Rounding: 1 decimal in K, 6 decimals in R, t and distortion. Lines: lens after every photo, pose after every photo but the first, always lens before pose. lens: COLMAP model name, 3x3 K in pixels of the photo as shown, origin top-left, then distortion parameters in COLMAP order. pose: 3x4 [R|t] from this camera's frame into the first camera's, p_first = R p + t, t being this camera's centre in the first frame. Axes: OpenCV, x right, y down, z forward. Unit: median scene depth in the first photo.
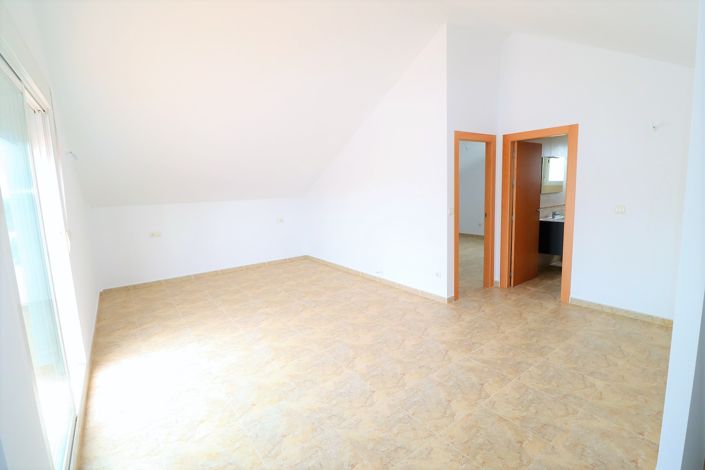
lens RADIAL K [[326.2, 0, 356.4], [0, 326.2, 232.1], [0, 0, 1]] dist [-0.002309, -0.012365]
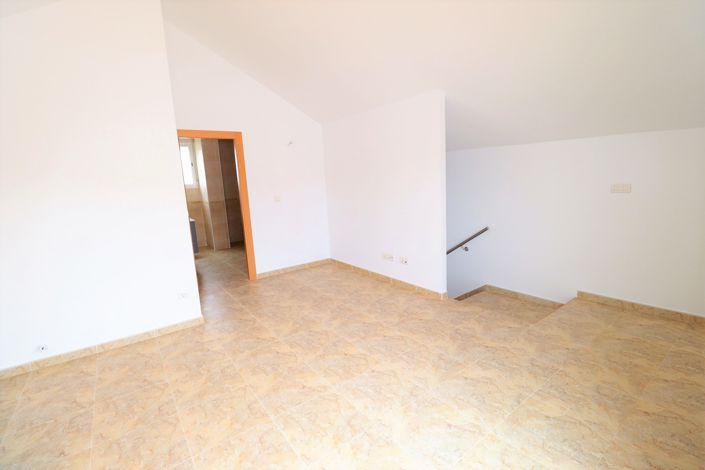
lens RADIAL K [[326.2, 0, 356.4], [0, 326.2, 232.1], [0, 0, 1]] dist [-0.002309, -0.012365]
pose [[-0.001523, -0.133268, 0.991079, -0.746734], [0.189525, 0.973079, 0.131139, -0.061351], [-0.981875, 0.188034, 0.023776, 0.788448]]
